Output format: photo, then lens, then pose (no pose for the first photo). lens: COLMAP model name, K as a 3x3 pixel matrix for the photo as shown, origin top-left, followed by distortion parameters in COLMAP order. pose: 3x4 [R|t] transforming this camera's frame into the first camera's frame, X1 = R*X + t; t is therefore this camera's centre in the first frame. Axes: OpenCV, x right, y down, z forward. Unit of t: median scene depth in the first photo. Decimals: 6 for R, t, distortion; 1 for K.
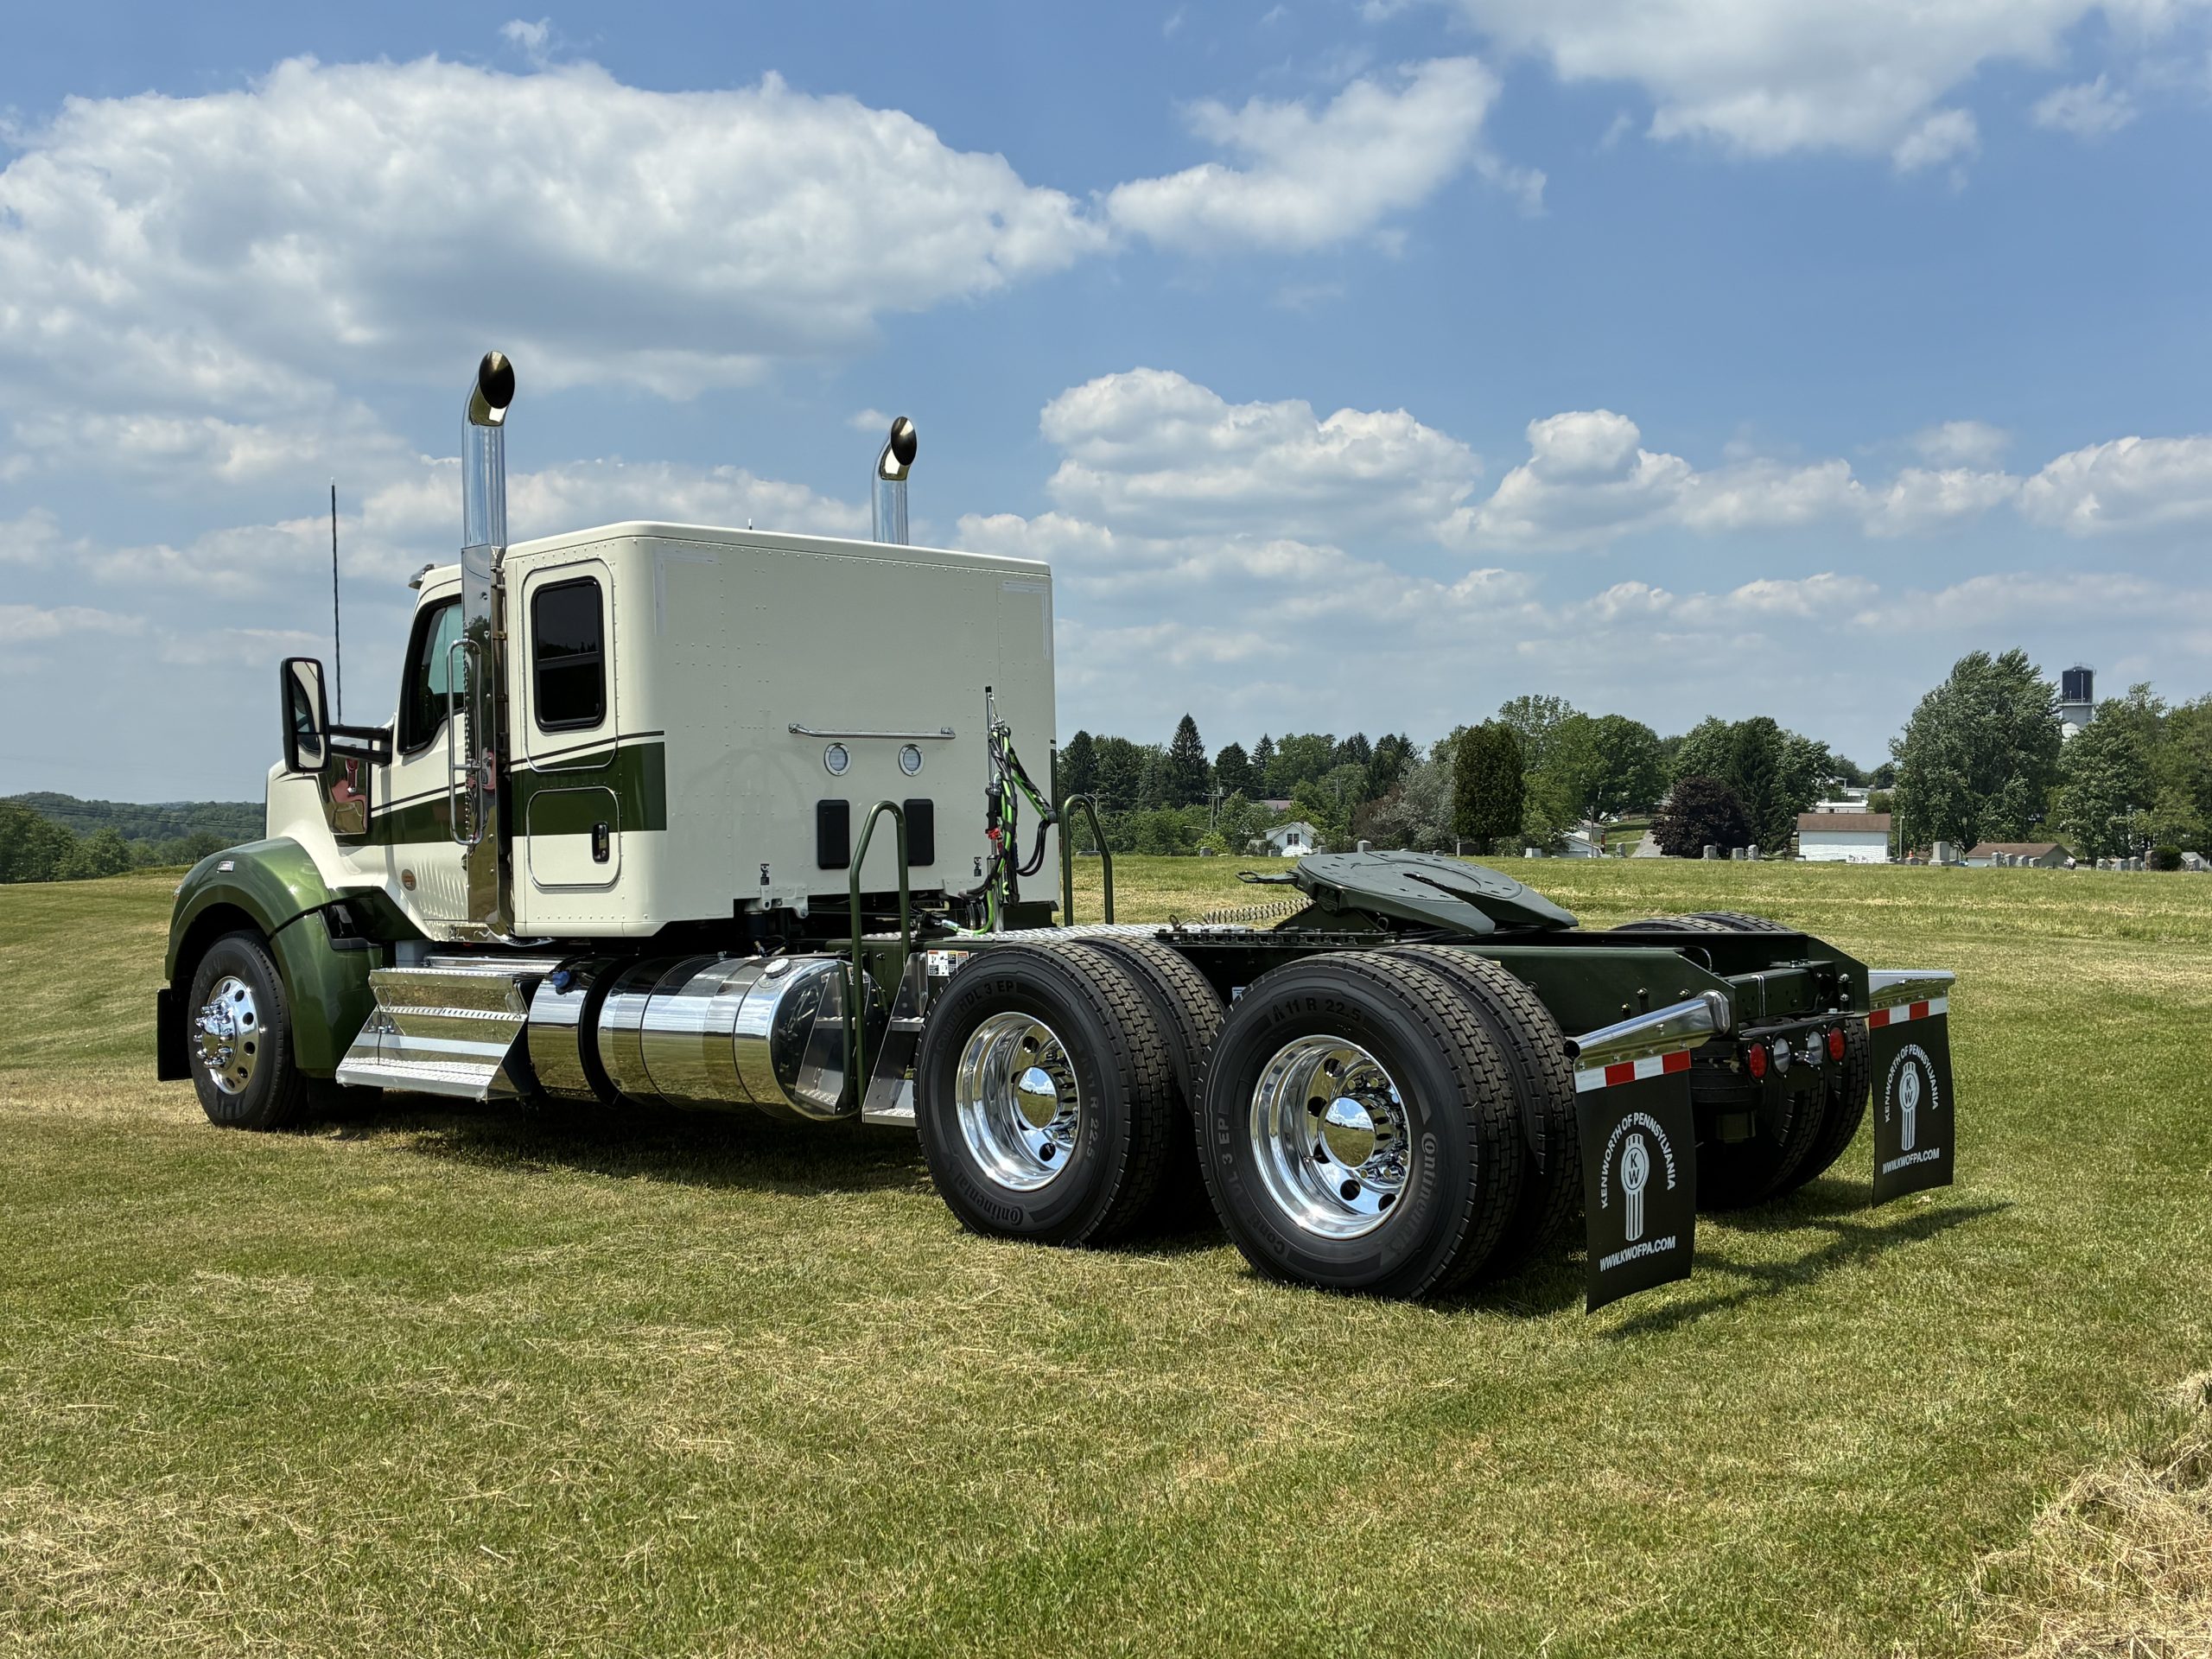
lens RADIAL K [[2258.3, 0, 1181.8], [0, 2258.3, 835.4], [0, 0, 1]] dist [-0.014886, -0.010488]
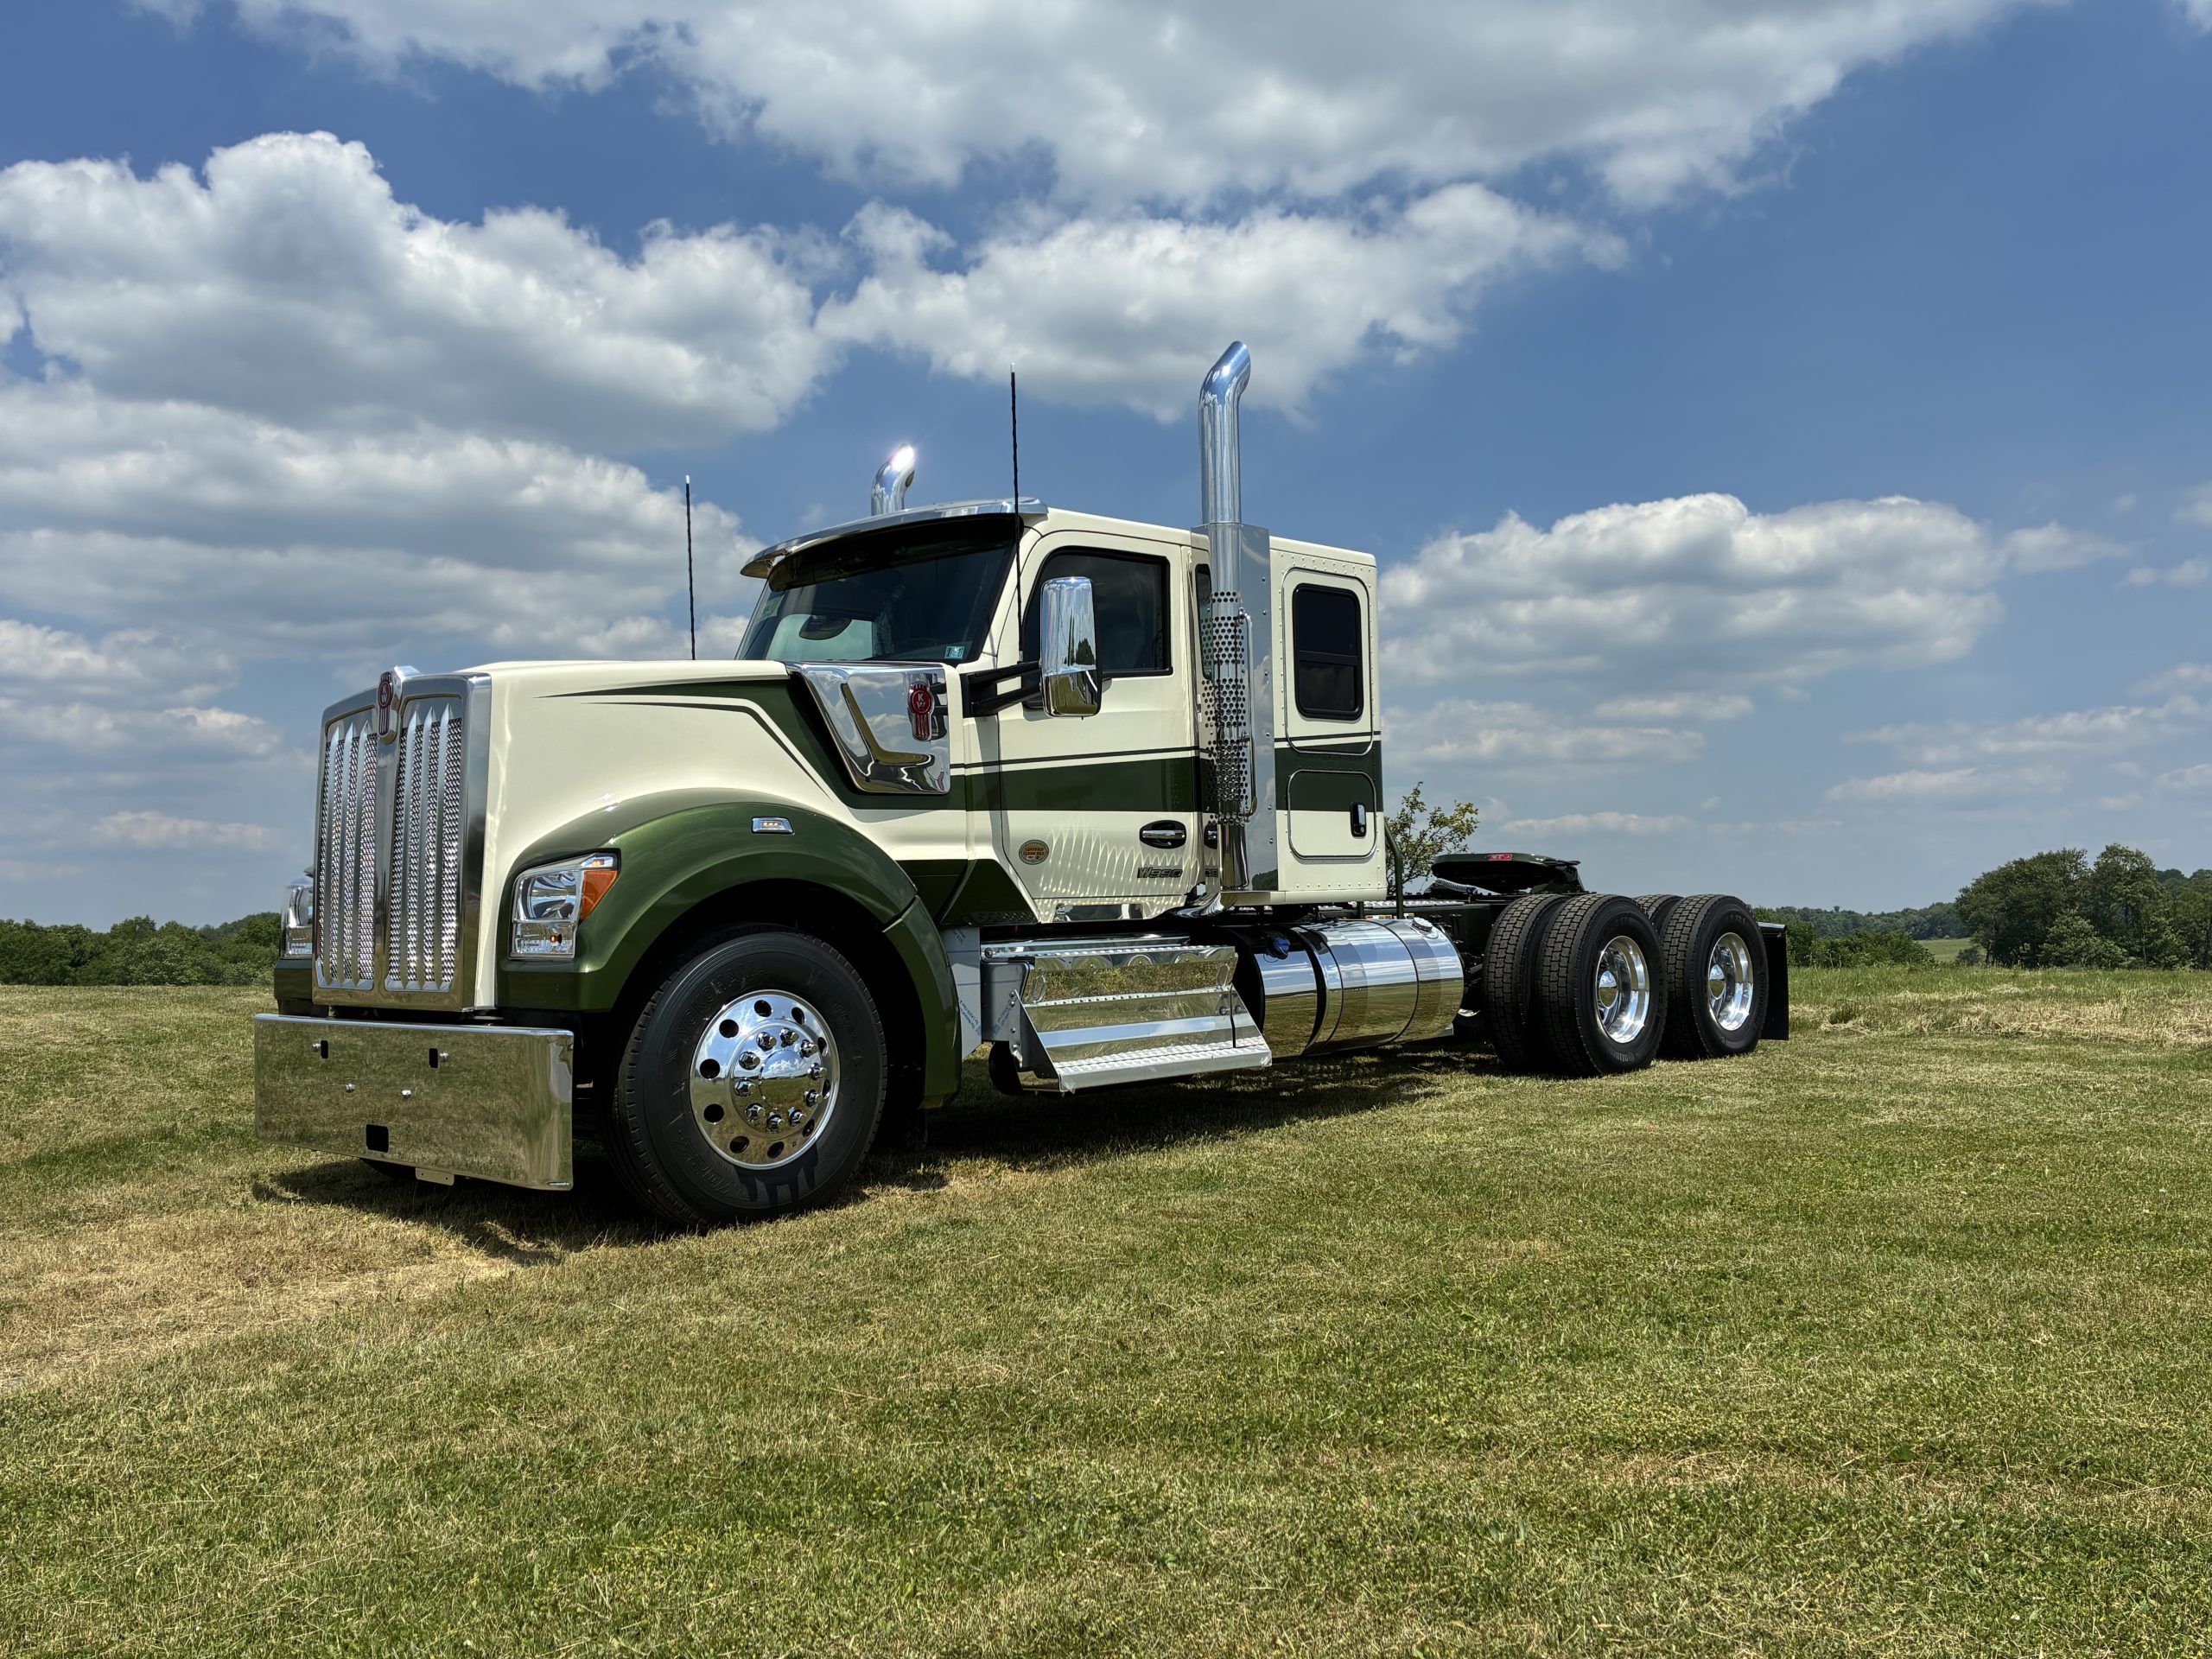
lens RADIAL K [[1743.9, 0, 1106.0], [0, 1743.9, 829.5], [0, 0, 1]] dist [0.027679, 0.005878]
pose [[0.062914, 0.063112, 0.996021, -1.105631], [0.024622, 0.997597, -0.064767, 0.060228], [-0.997715, 0.028598, 0.061209, 1.023665]]
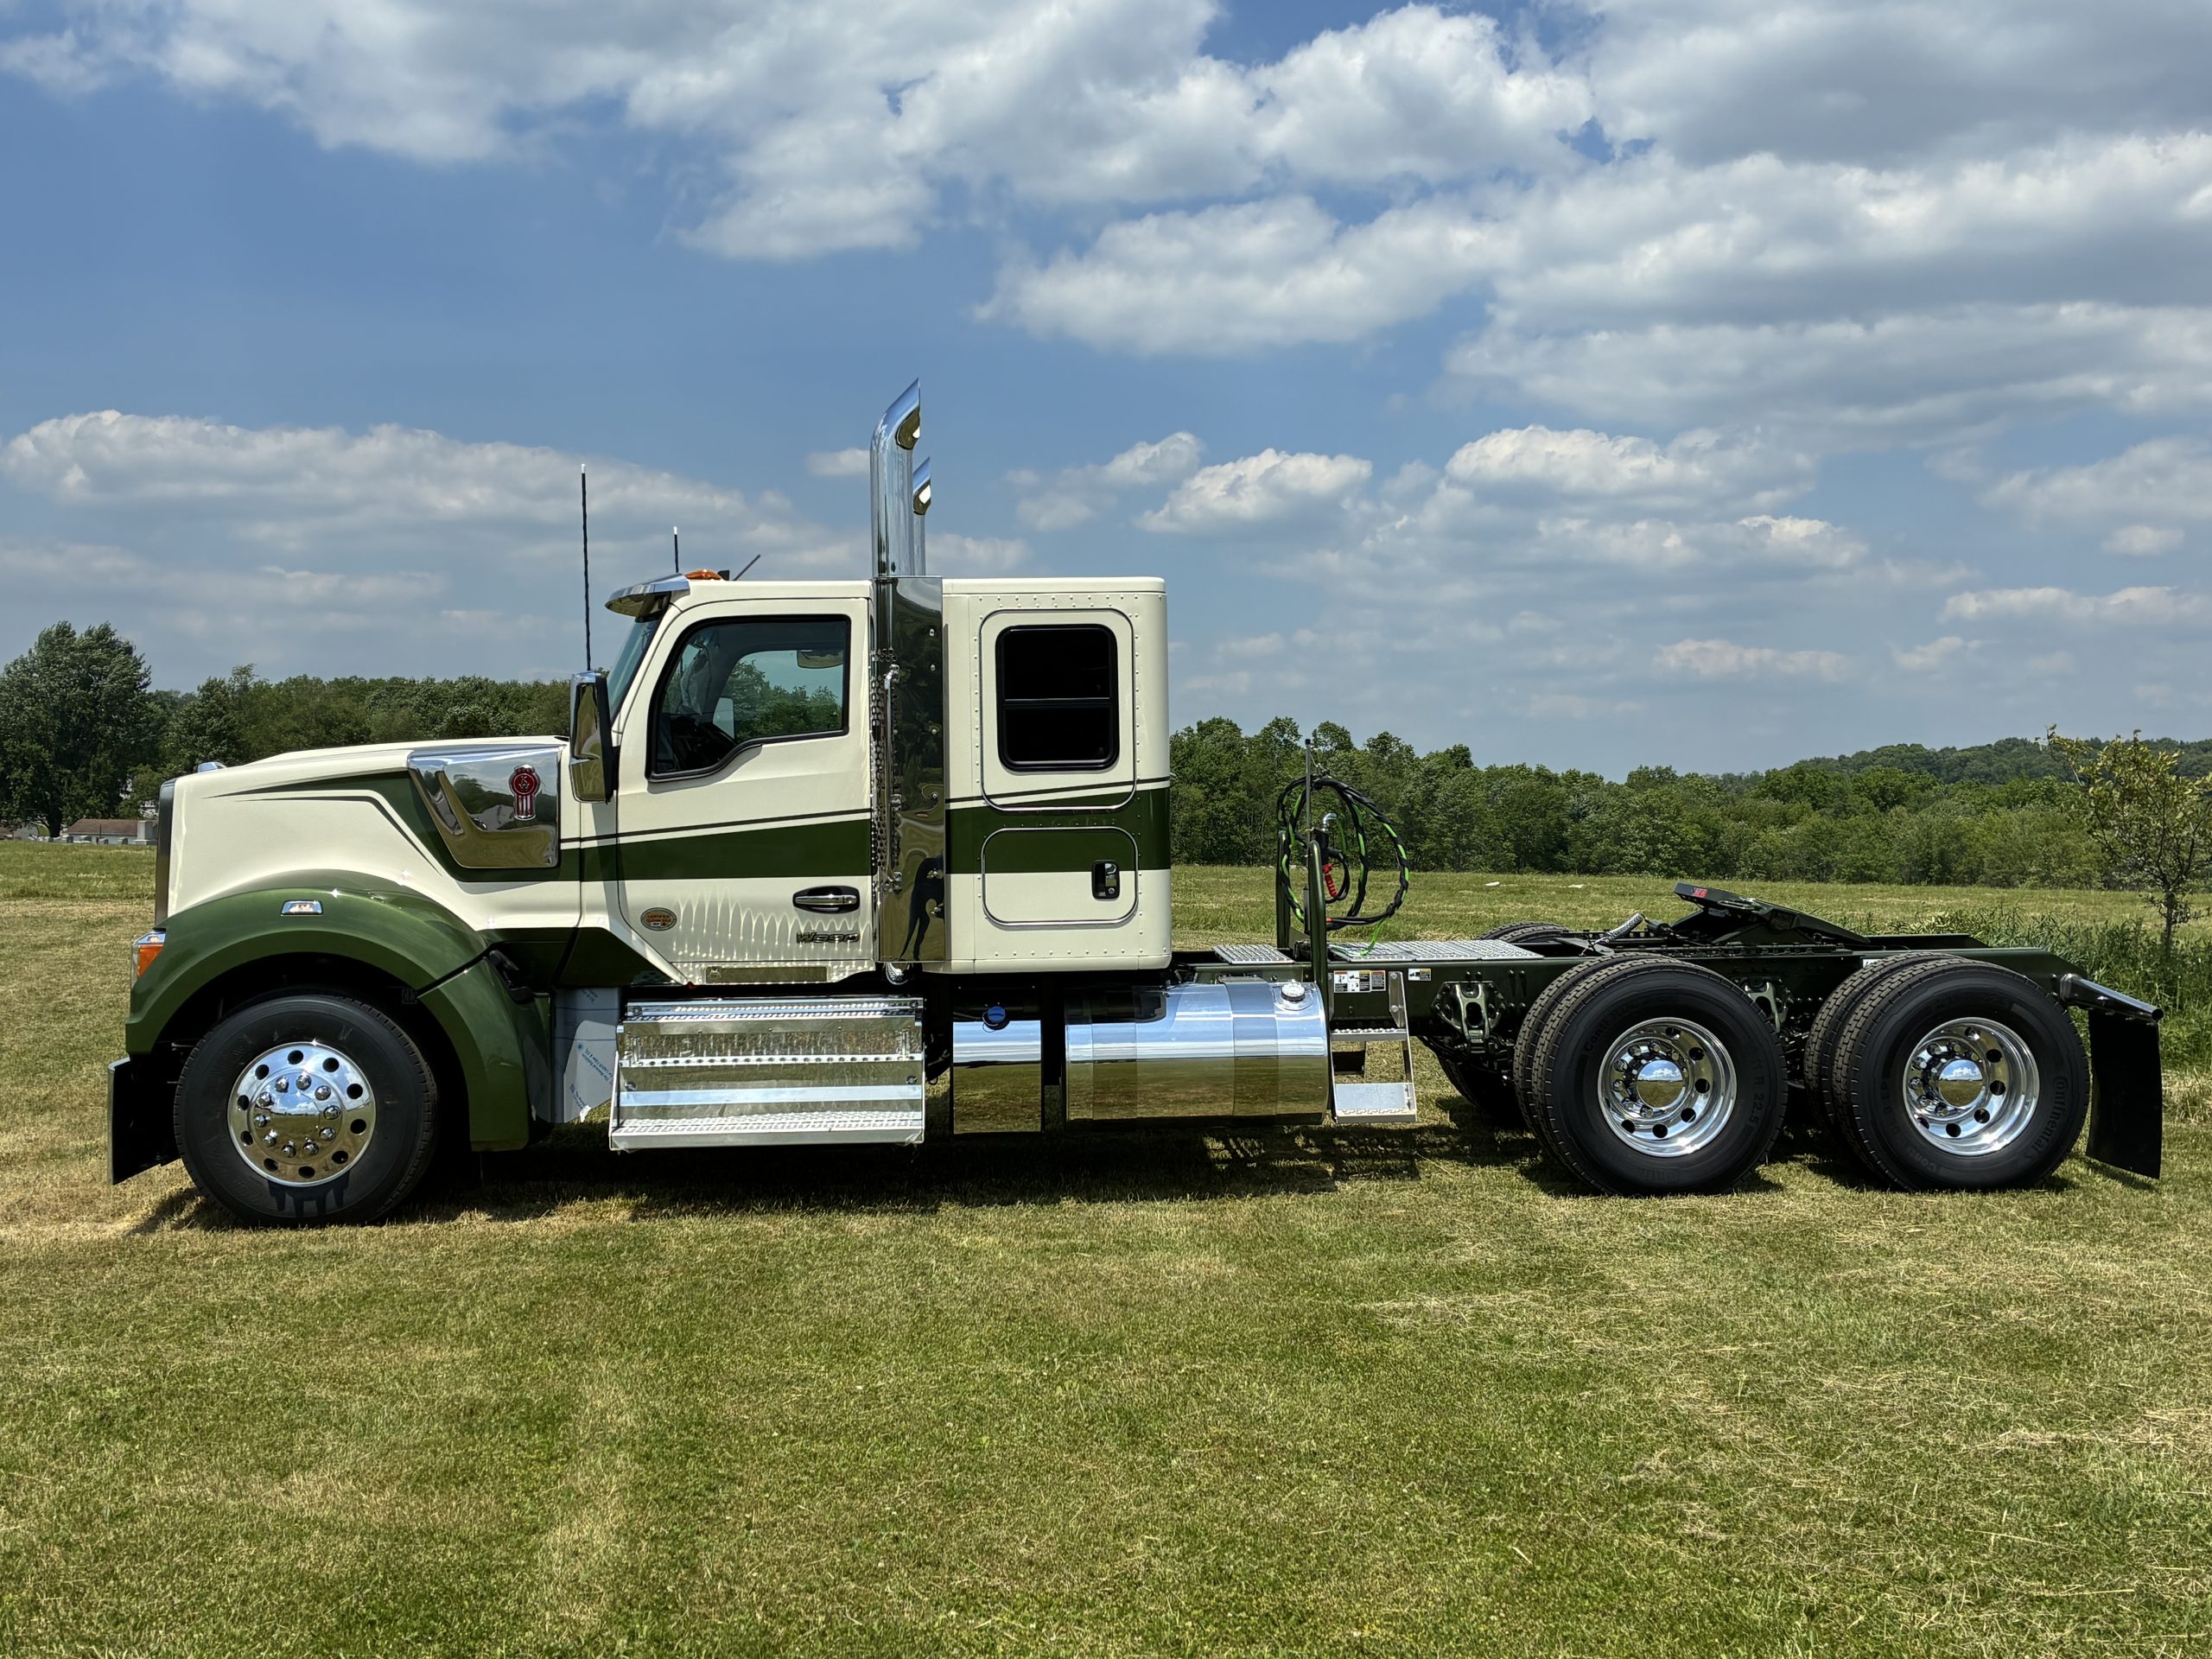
lens RADIAL K [[2258.3, 0, 1181.8], [0, 2258.3, 835.4], [0, 0, 1]] dist [-0.014886, -0.010488]
pose [[0.689386, 0.000060, 0.724394, -0.939803], [-0.006661, 0.999958, 0.006256, -0.023344], [-0.724364, -0.009138, 0.689357, 0.244245]]
